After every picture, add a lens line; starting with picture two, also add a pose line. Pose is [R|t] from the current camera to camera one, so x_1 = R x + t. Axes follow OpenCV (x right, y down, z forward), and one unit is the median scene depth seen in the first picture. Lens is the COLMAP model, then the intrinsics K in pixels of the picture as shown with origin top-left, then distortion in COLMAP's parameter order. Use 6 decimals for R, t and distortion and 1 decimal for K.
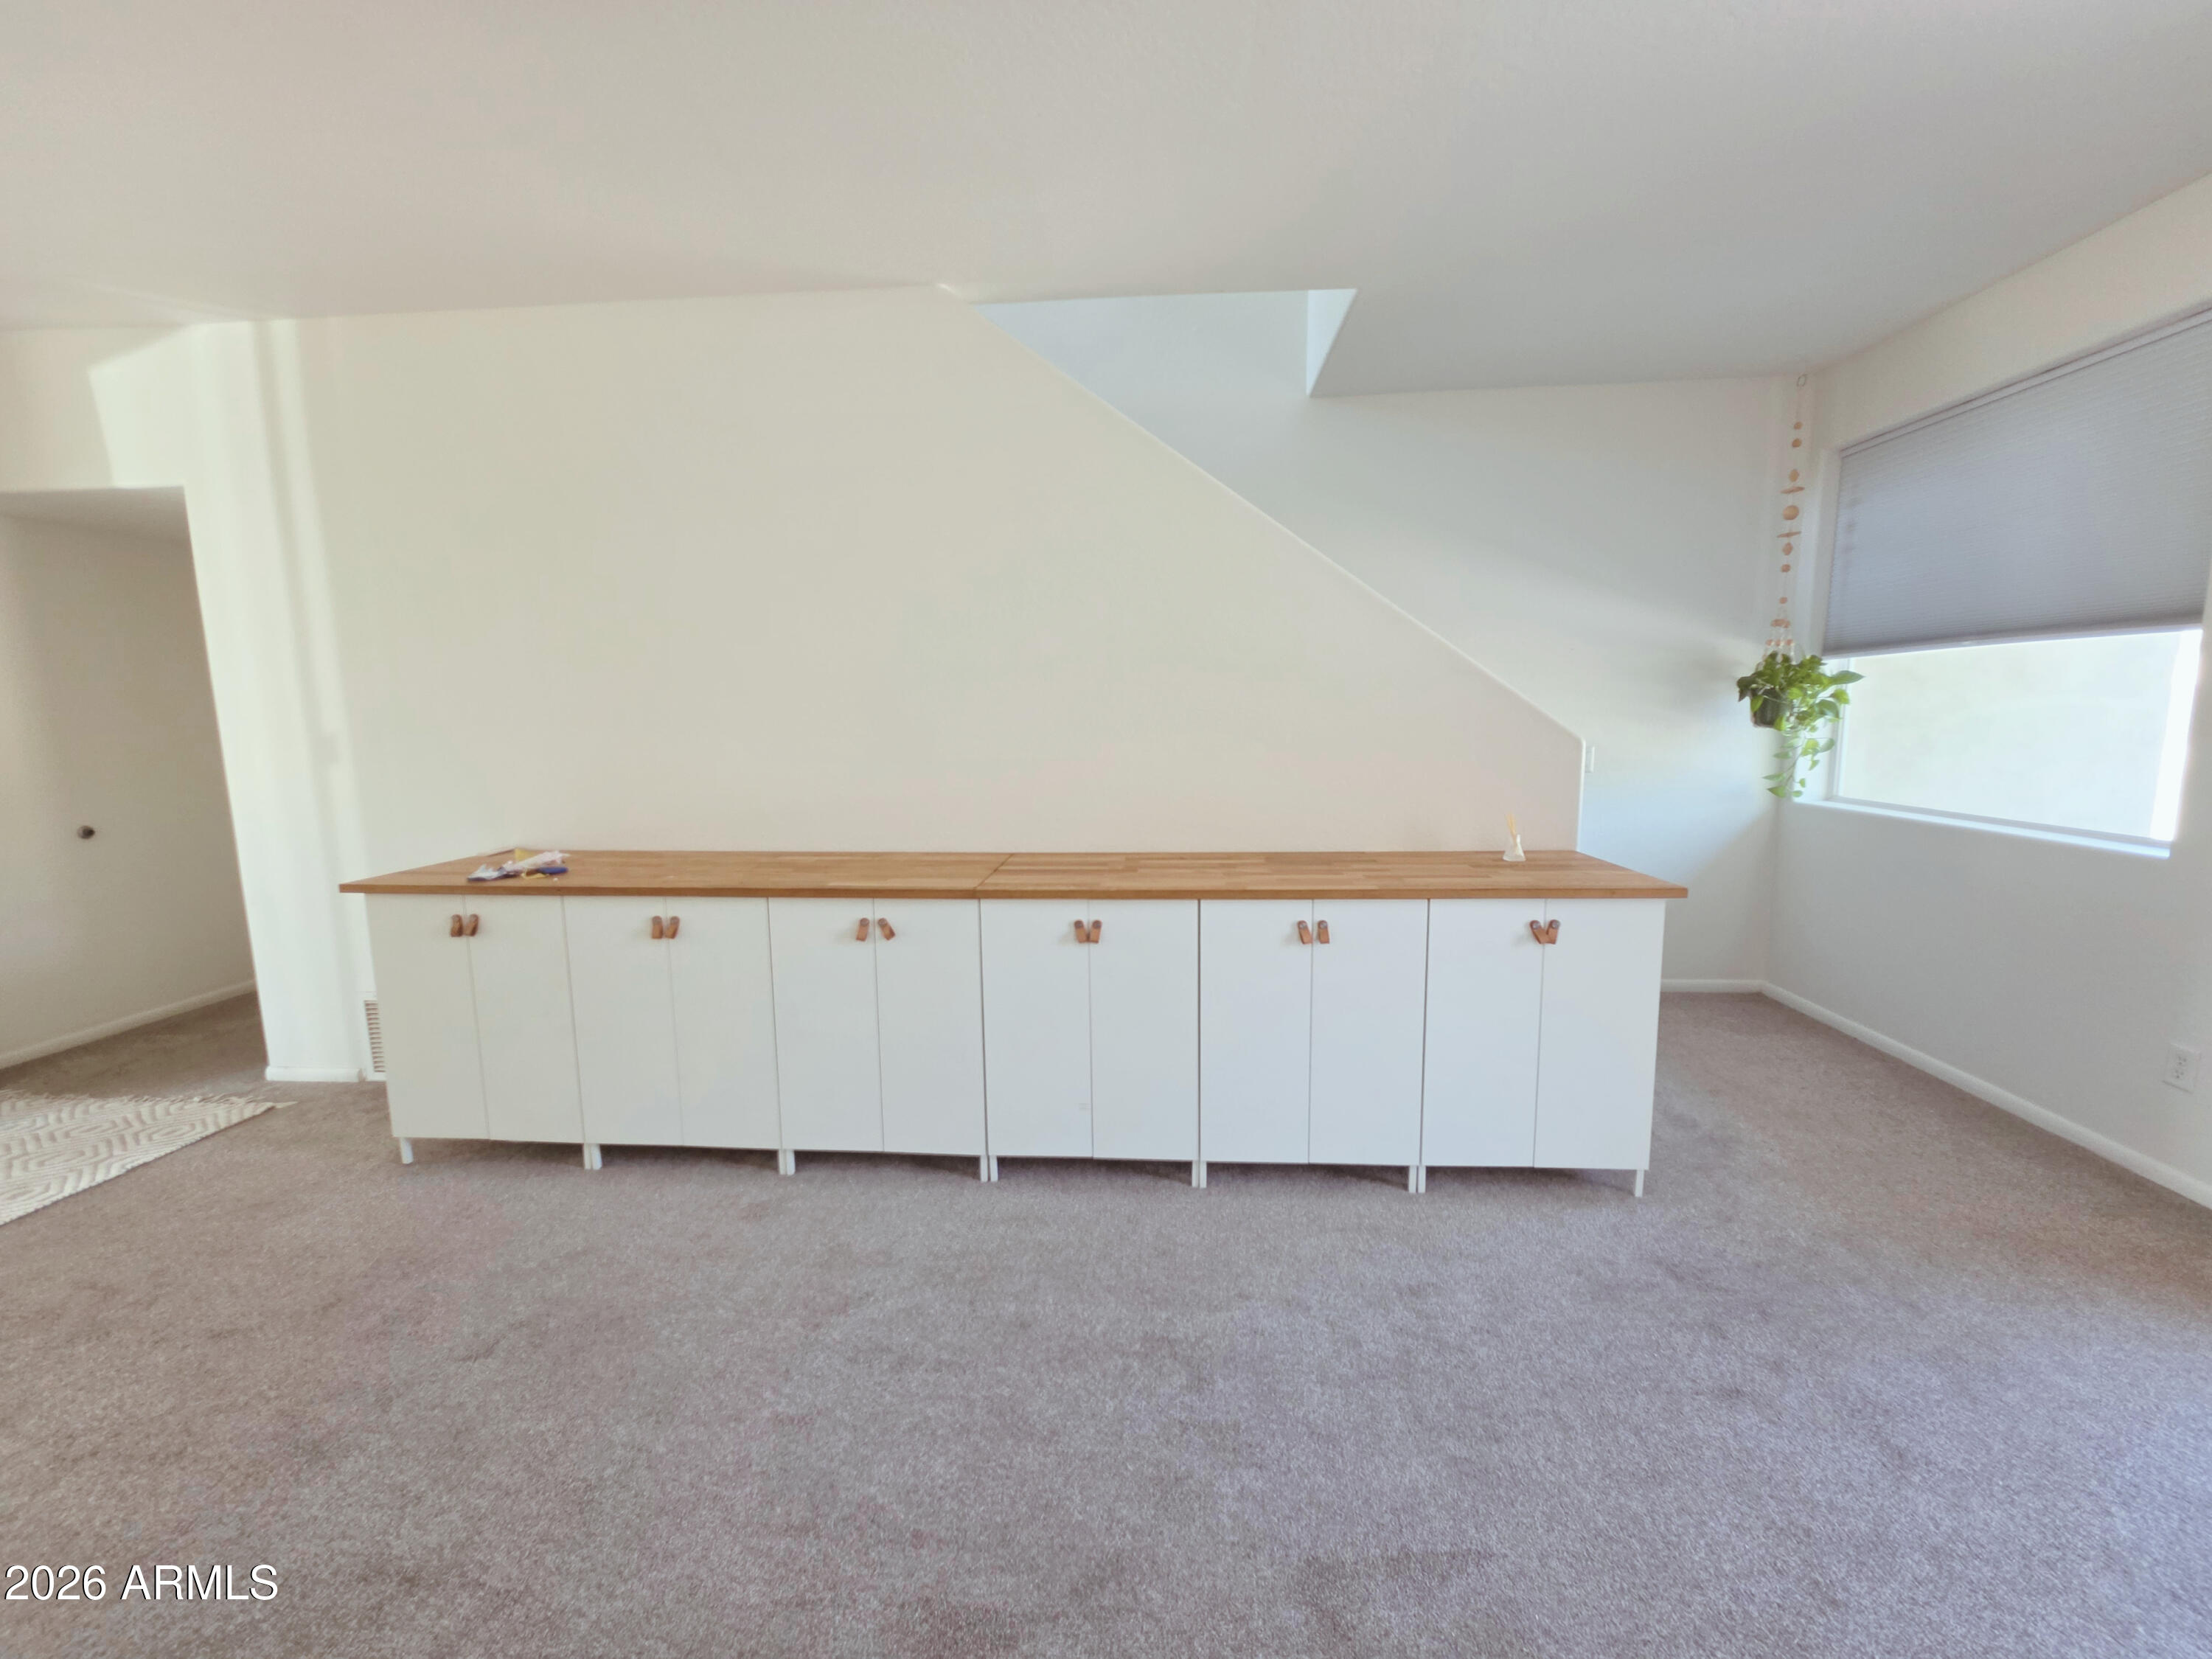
lens RADIAL K [[885.2, 0, 1106.0], [0, 885.2, 824.3], [0, 0, 1]] dist [0.001025, 0.000085]
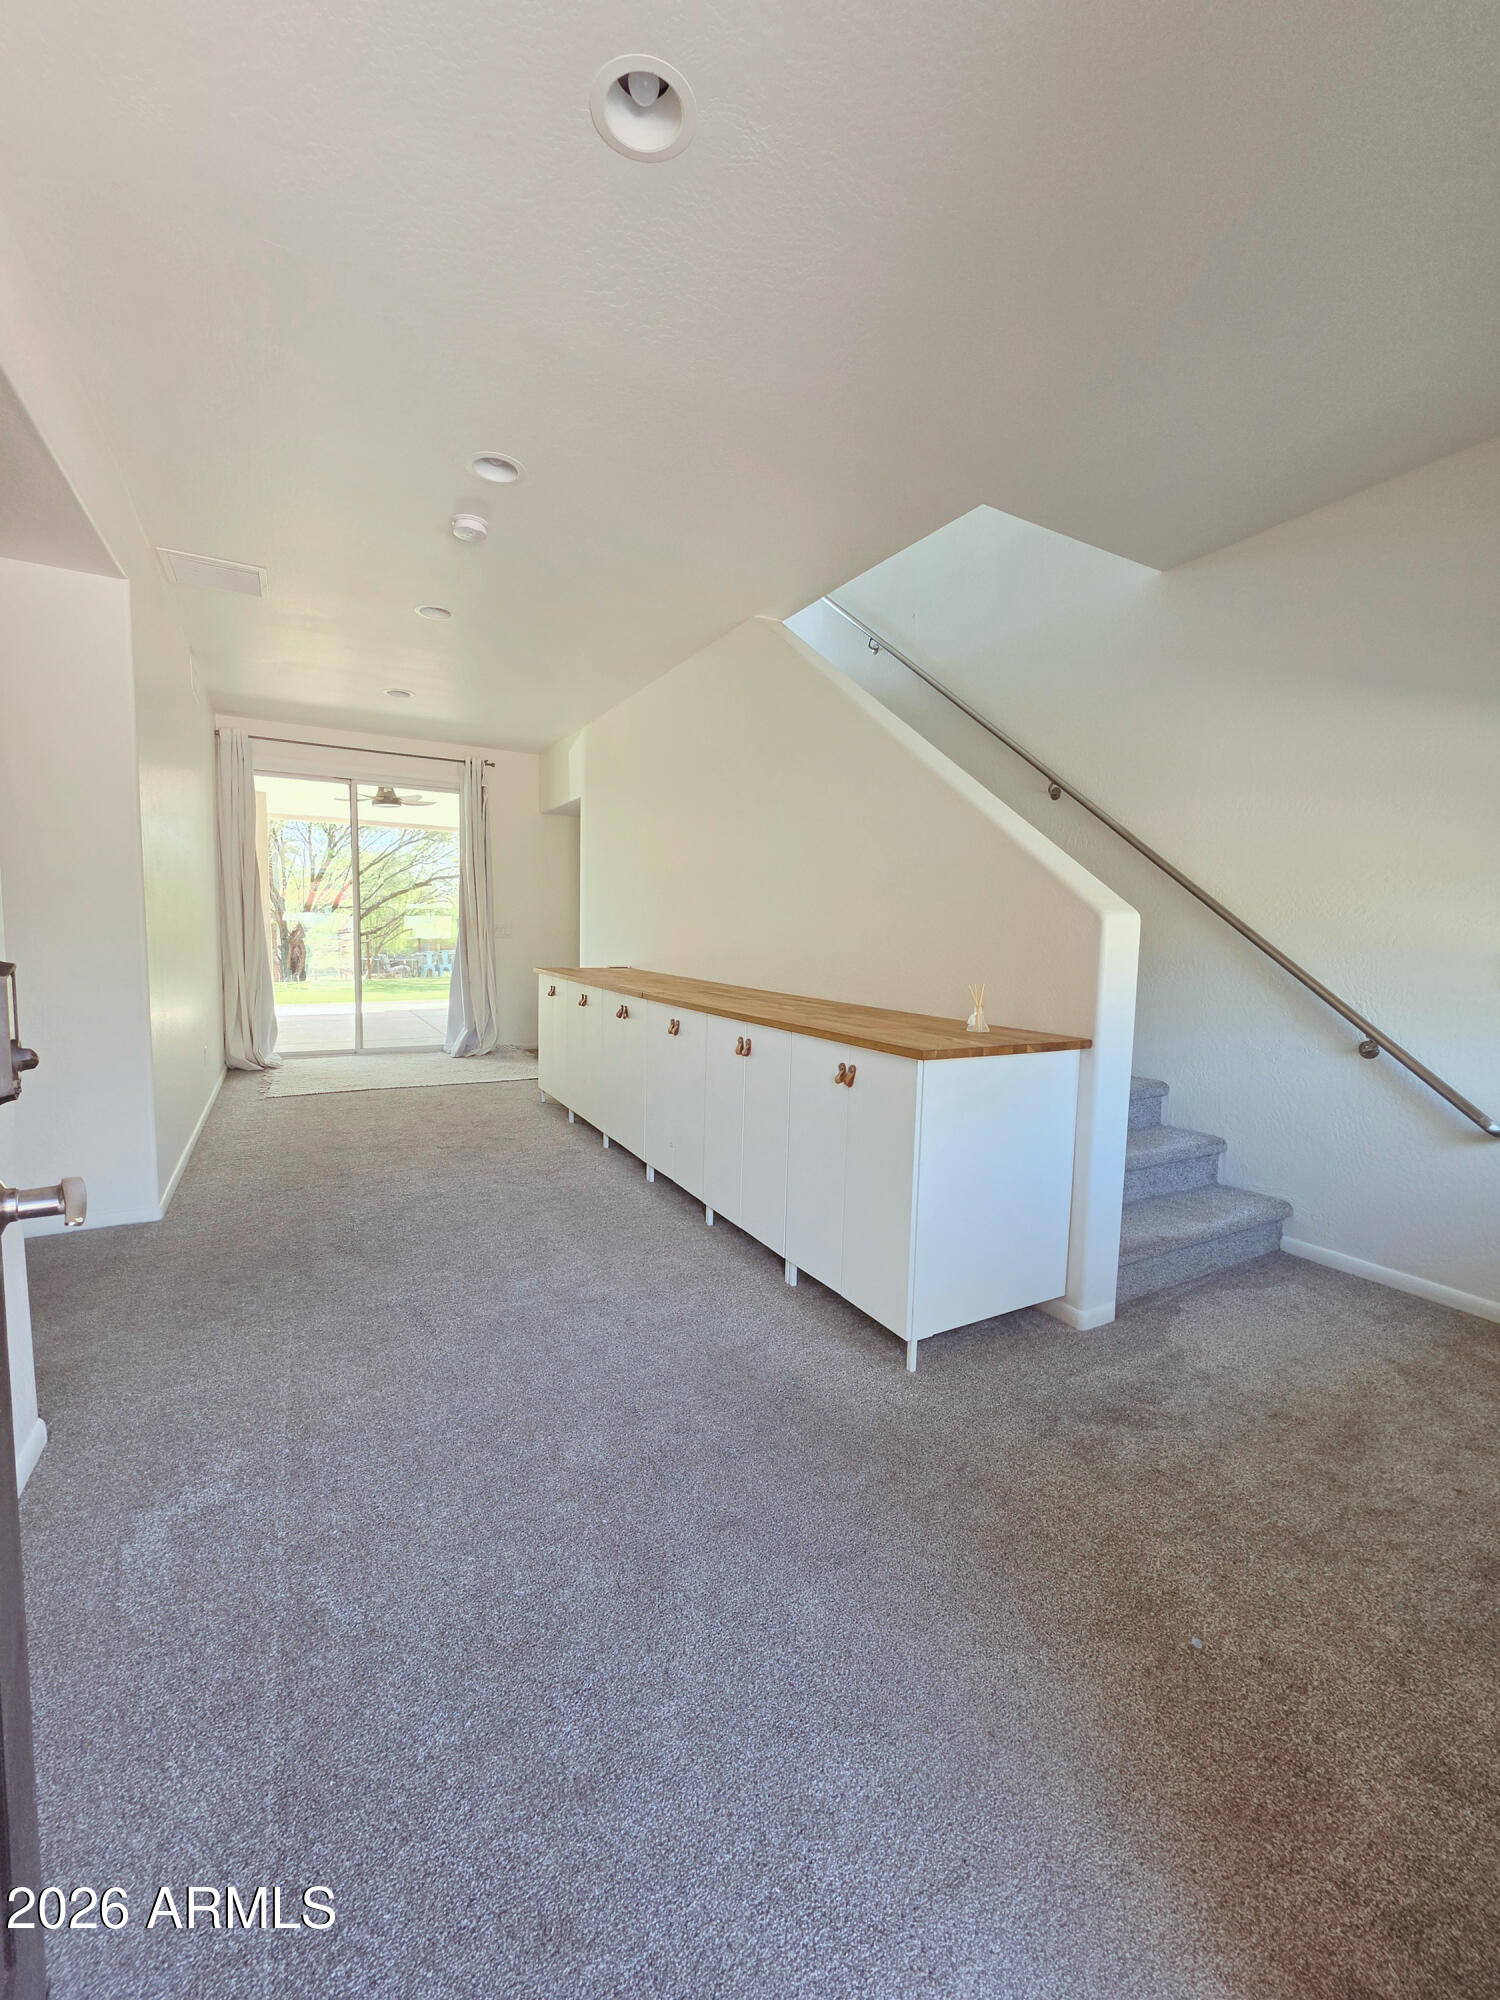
lens RADIAL K [[800.4, 0, 748.8], [0, 800.4, 998.8], [0, 0, 1]] dist [0.001025, 0.000085]
pose [[0.552639, 0.093267, -0.828186, 1.180742], [-0.142198, 0.989699, 0.016569, 0.028359], [0.821200, 0.108610, 0.560209, 0.317717]]
